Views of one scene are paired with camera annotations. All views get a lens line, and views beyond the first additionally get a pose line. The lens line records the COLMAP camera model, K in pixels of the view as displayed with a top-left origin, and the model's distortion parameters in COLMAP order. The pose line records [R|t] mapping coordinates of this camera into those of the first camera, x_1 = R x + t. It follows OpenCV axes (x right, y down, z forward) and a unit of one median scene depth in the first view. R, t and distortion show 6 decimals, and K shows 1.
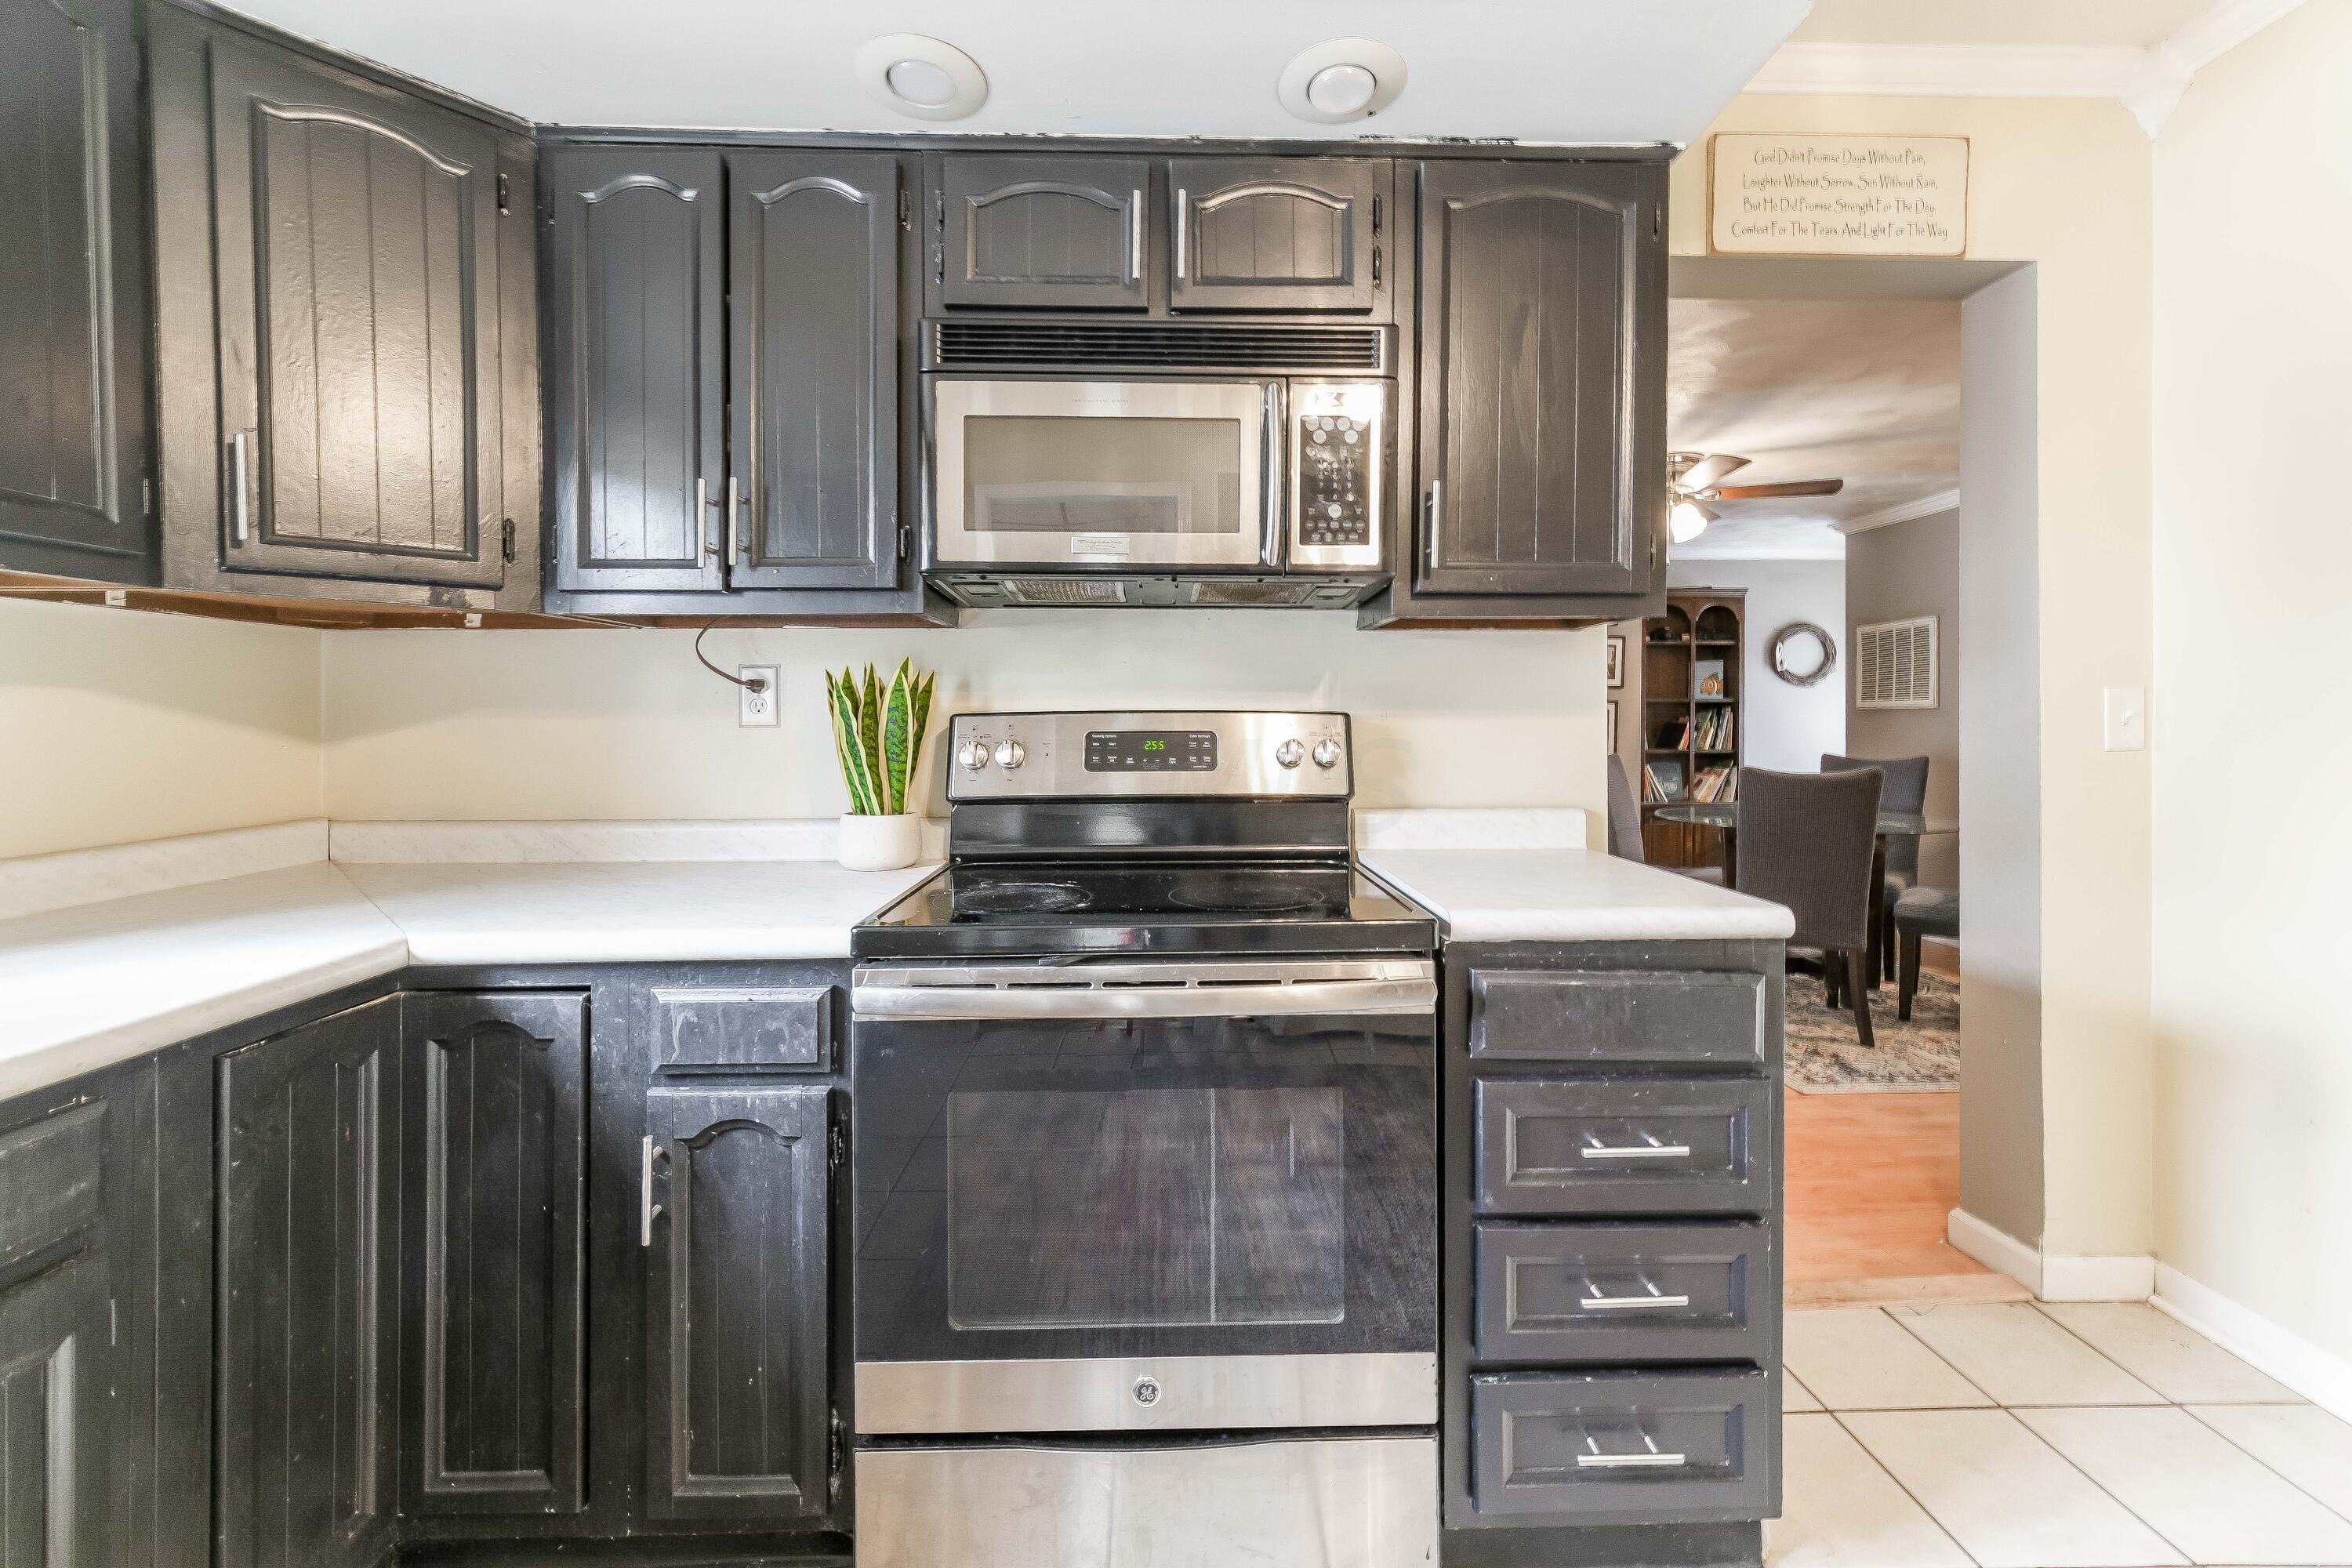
lens RADIAL K [[940.4, 0, 1183.1], [0, 940.4, 723.0], [0, 0, 1]] dist [-0.001929, 0.000462]
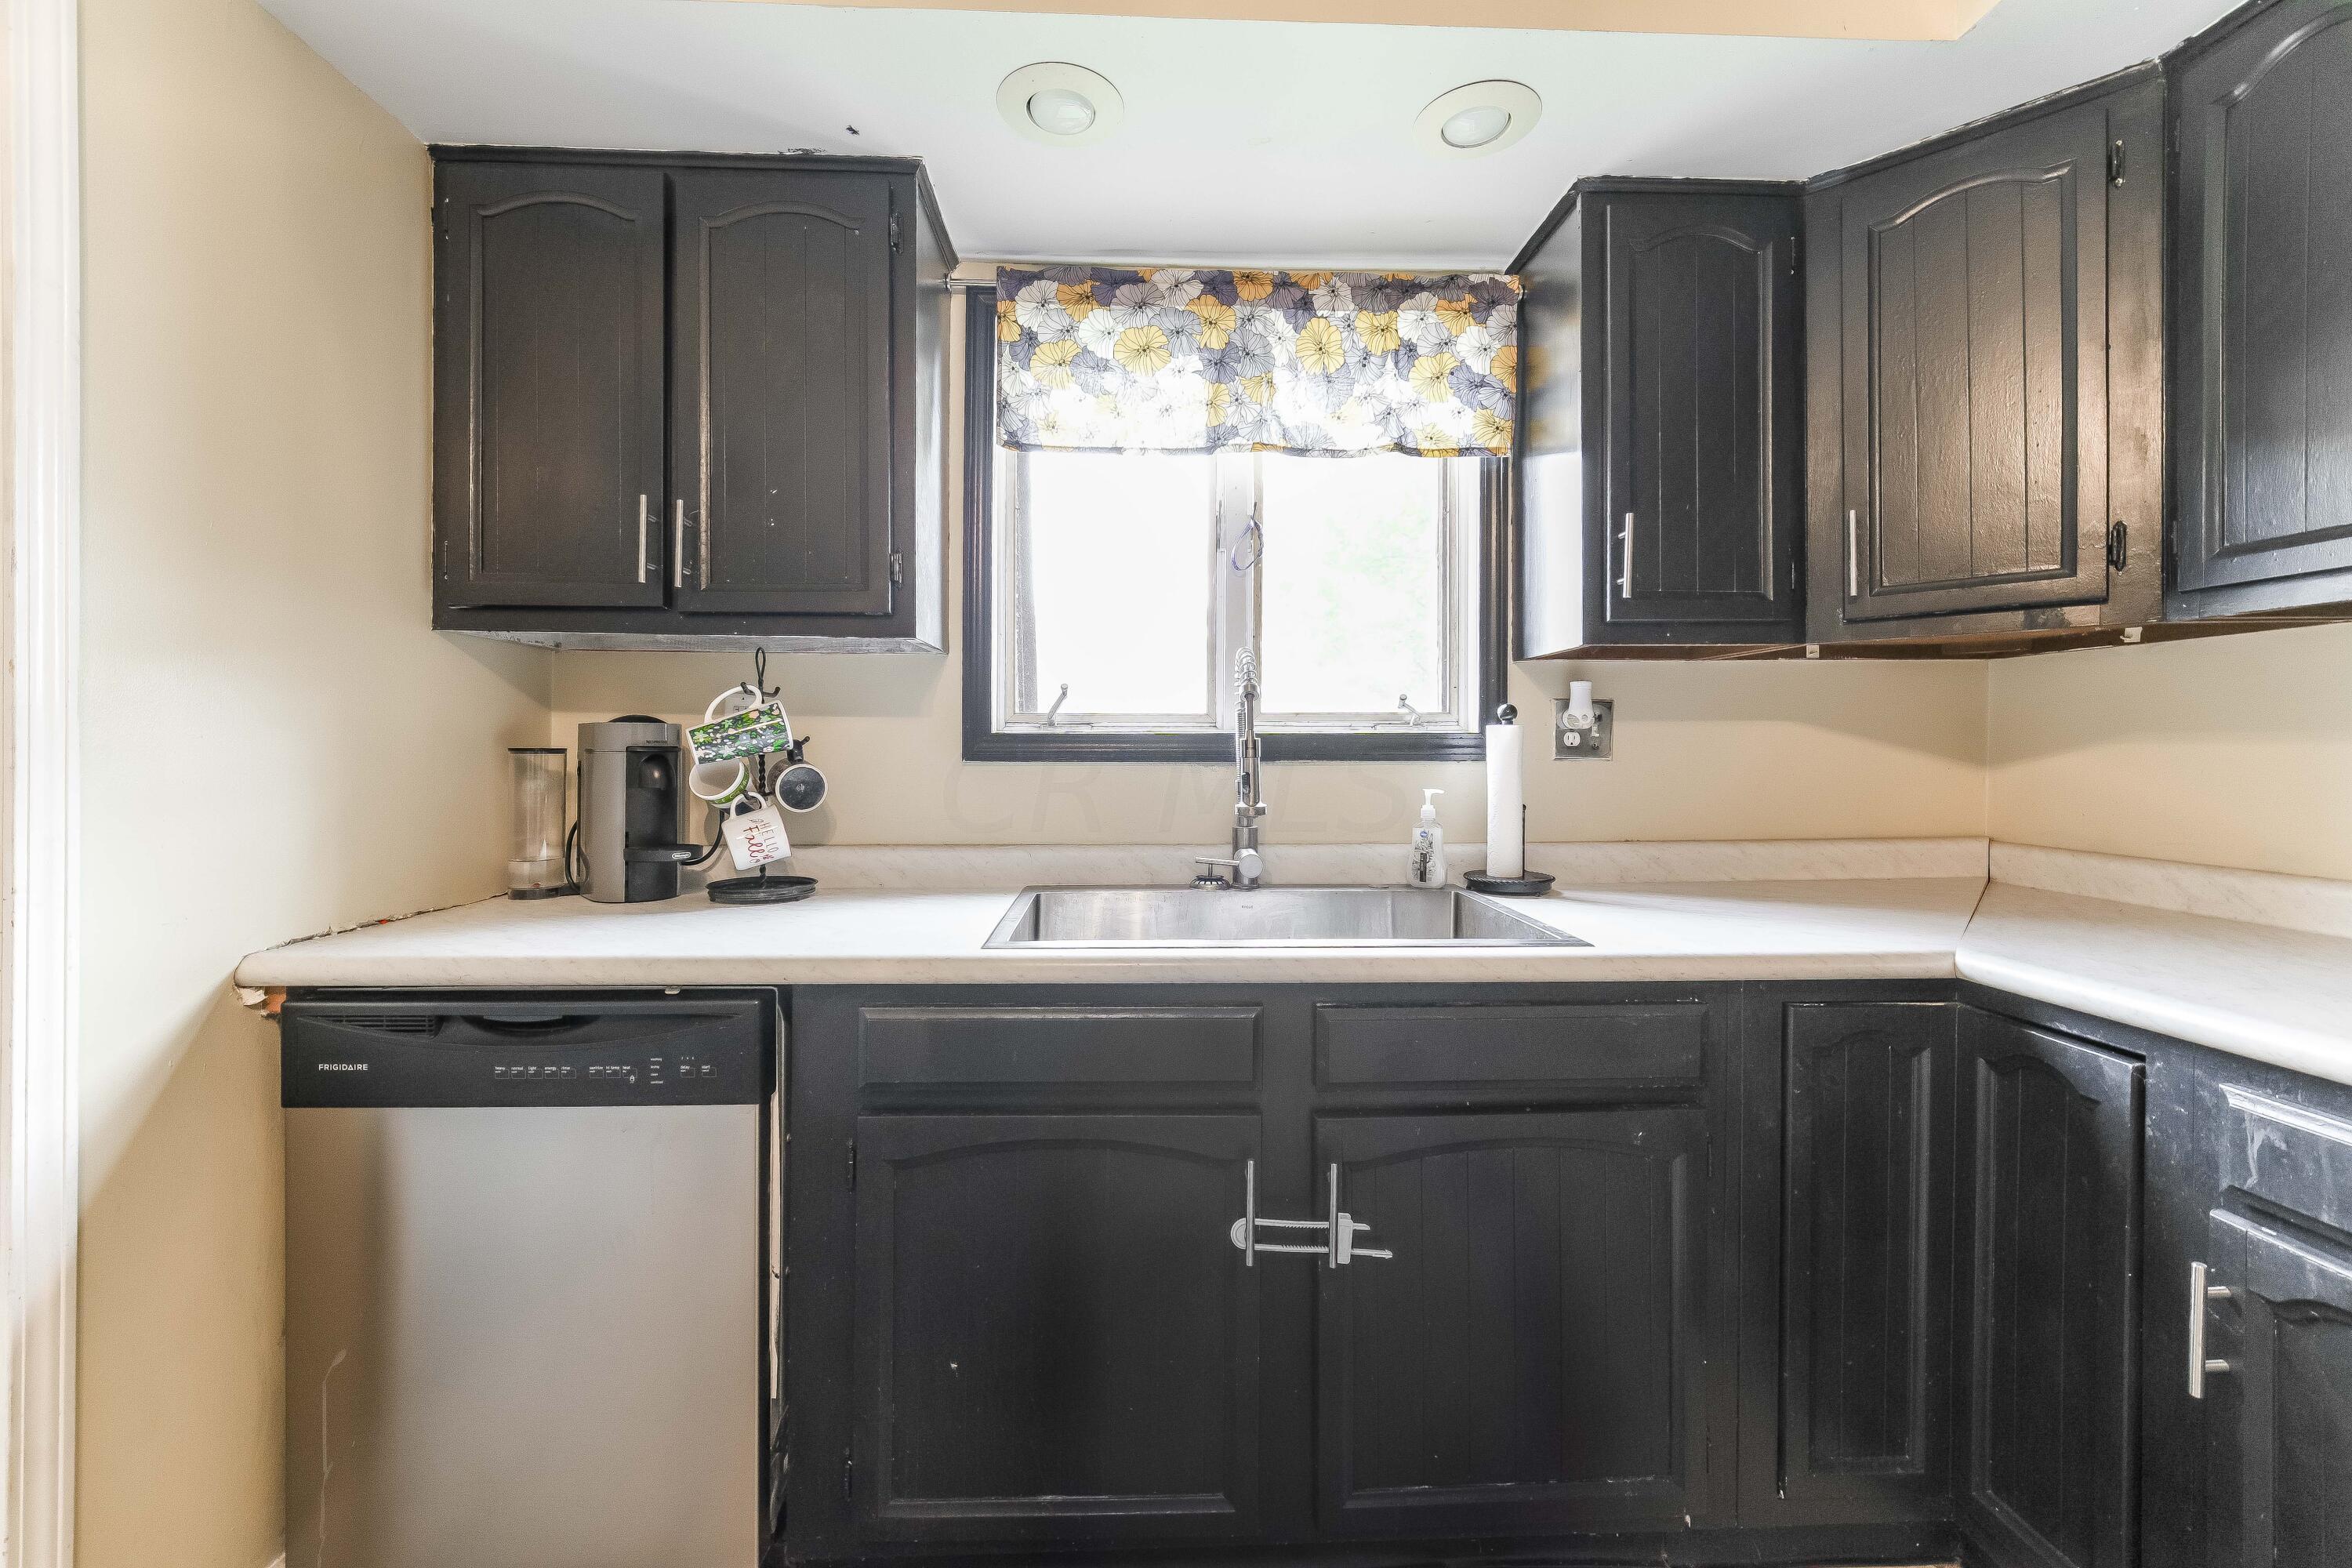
lens RADIAL K [[940.4, 0, 1177.9], [0, 940.4, 742.1], [0, 0, 1]] dist [-0.001929, 0.000462]
pose [[0.027471, -0.000282, -0.999623, 0.197666], [-0.005659, 0.999984, -0.000438, -0.000755], [0.999607, 0.005669, 0.027469, 0.095178]]
